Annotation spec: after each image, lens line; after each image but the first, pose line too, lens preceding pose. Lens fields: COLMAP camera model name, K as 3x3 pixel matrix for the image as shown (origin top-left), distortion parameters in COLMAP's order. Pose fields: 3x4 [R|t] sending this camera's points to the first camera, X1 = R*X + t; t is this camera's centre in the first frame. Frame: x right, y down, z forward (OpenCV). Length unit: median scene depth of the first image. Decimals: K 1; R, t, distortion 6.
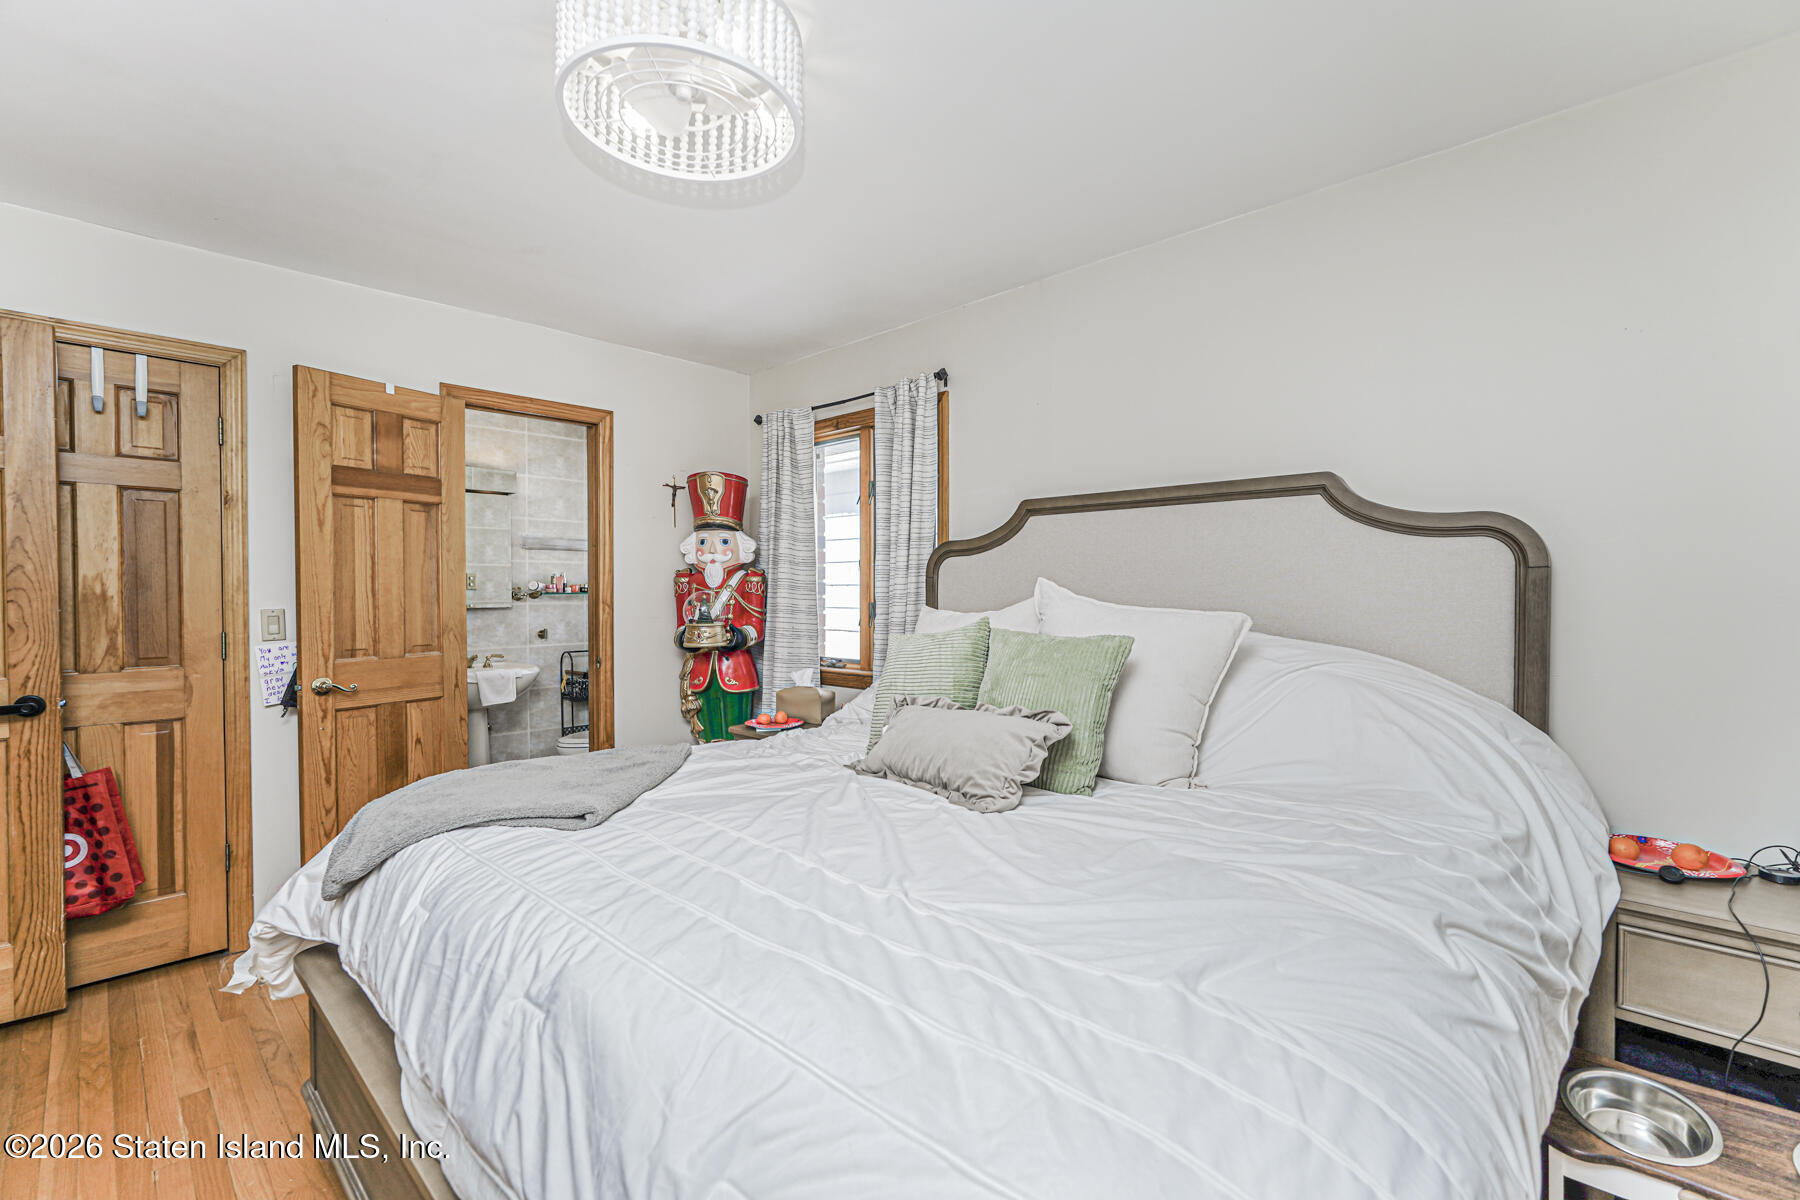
lens RADIAL K [[794.1, 0, 897.1], [0, 794.1, 606.2], [0, 0, 1]] dist [-0.020218, 0.011966]
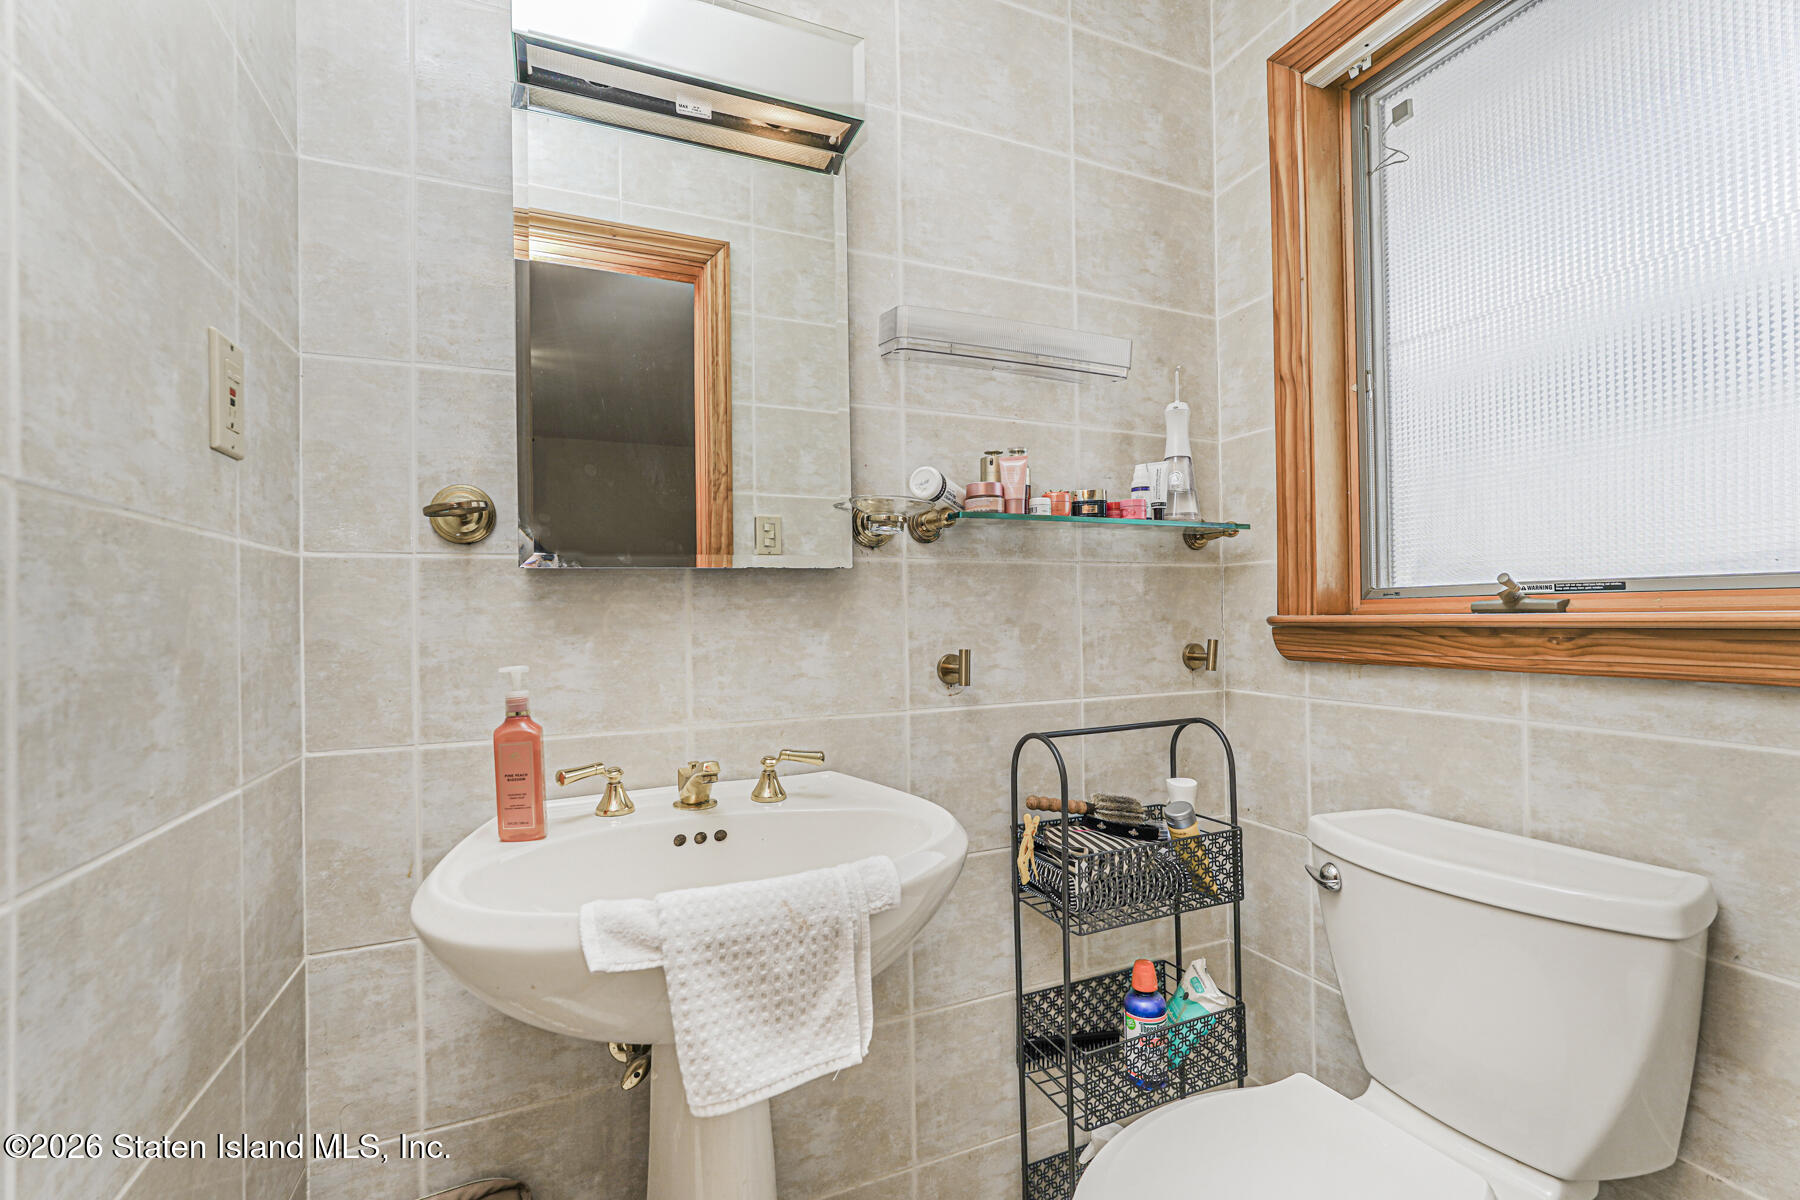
lens RADIAL K [[794.1, 0, 897.1], [0, 794.1, 606.2], [0, 0, 1]] dist [-0.020218, 0.011966]
pose [[0.916480, -0.018235, -0.399665, -0.348130], [0.009444, 0.999668, -0.023956, 0.019002], [0.399969, 0.018181, 0.916348, 0.722165]]
